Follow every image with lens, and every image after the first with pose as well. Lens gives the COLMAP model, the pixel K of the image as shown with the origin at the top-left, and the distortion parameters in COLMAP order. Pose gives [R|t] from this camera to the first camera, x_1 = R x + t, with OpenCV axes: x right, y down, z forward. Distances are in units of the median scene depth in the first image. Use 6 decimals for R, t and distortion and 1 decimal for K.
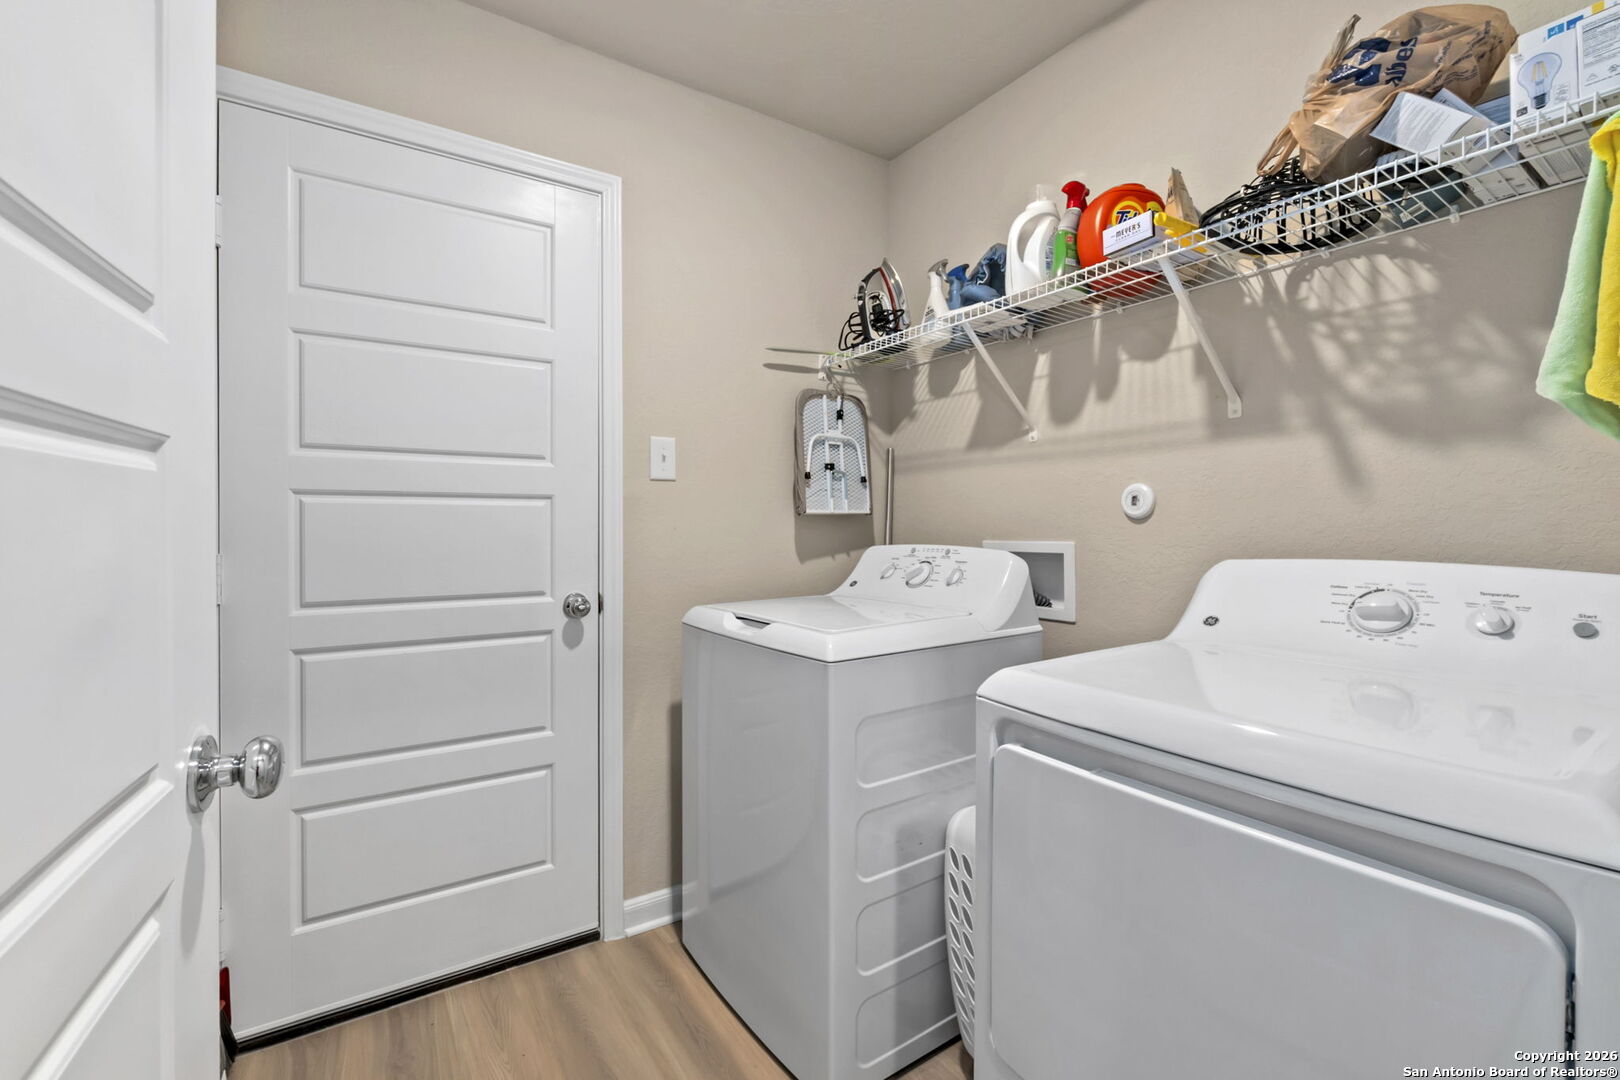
lens RADIAL K [[712.5, 0, 803.6], [0, 712.5, 529.5], [0, 0, 1]] dist [-0.001997, -0.000250]
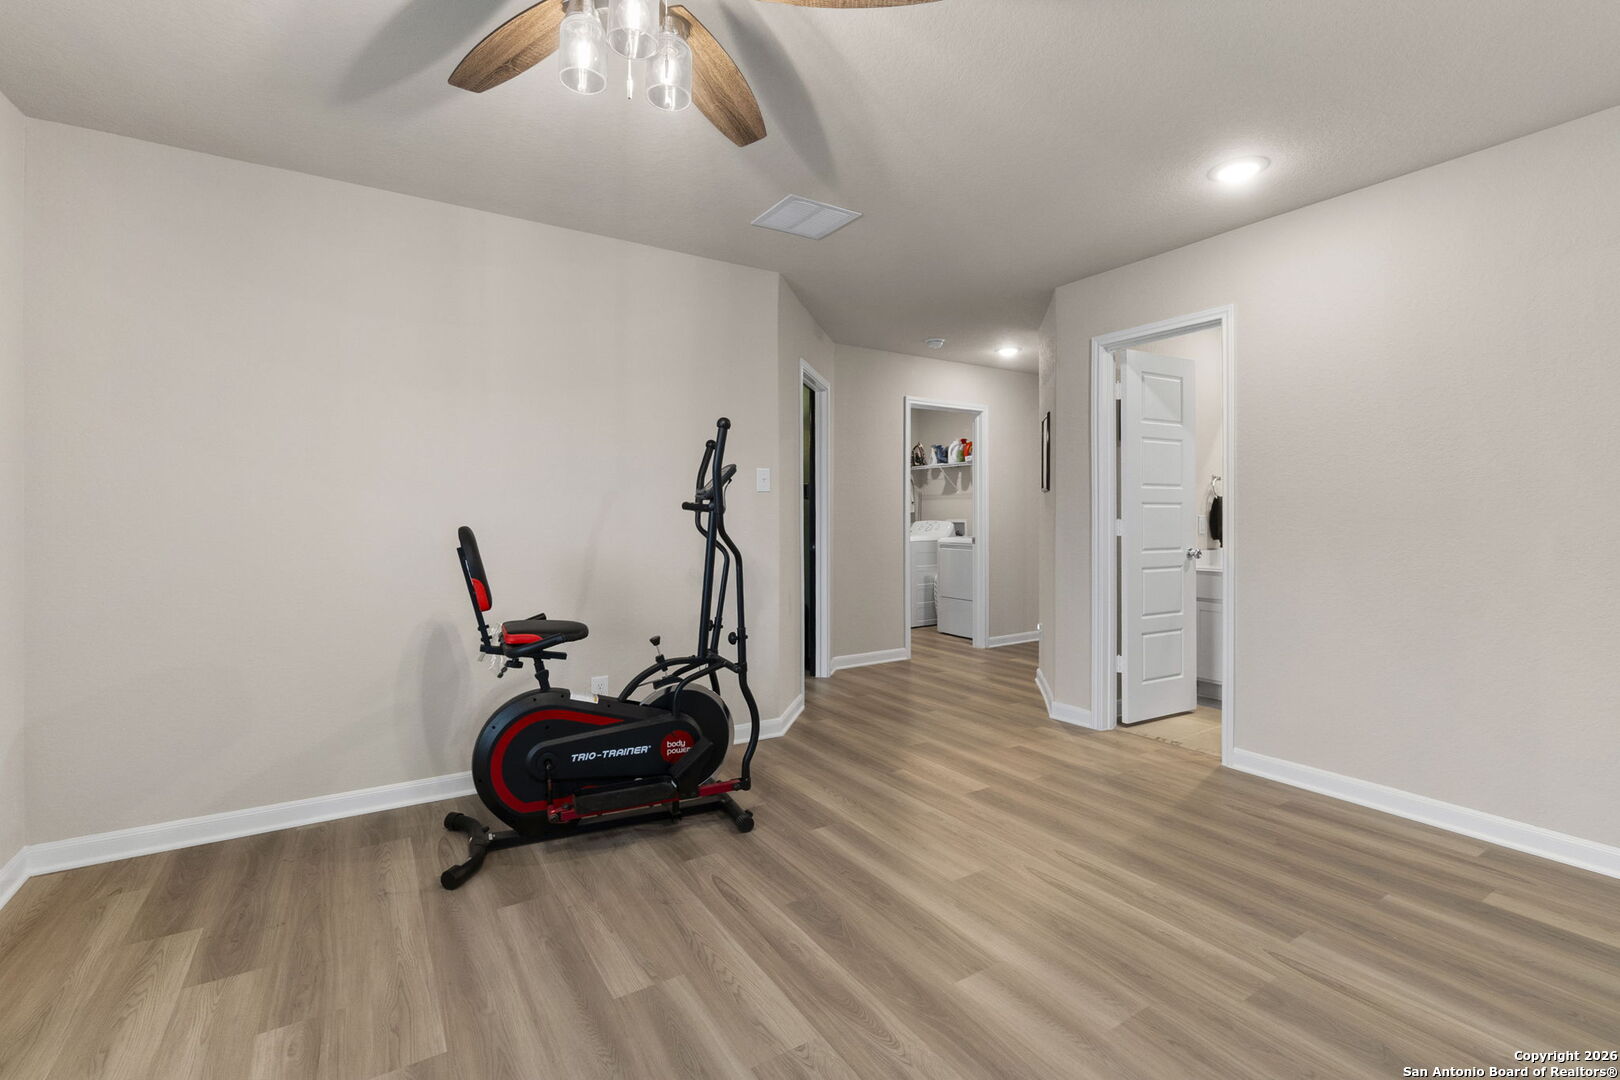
lens RADIAL K [[712.5, 0, 803.6], [0, 712.5, 529.5], [0, 0, 1]] dist [-0.001997, -0.000250]
pose [[0.999850, -0.002913, -0.017077, -0.462790], [0.003052, 0.999962, 0.008140, 0.037586], [0.017053, -0.008190, 0.999821, -2.956793]]
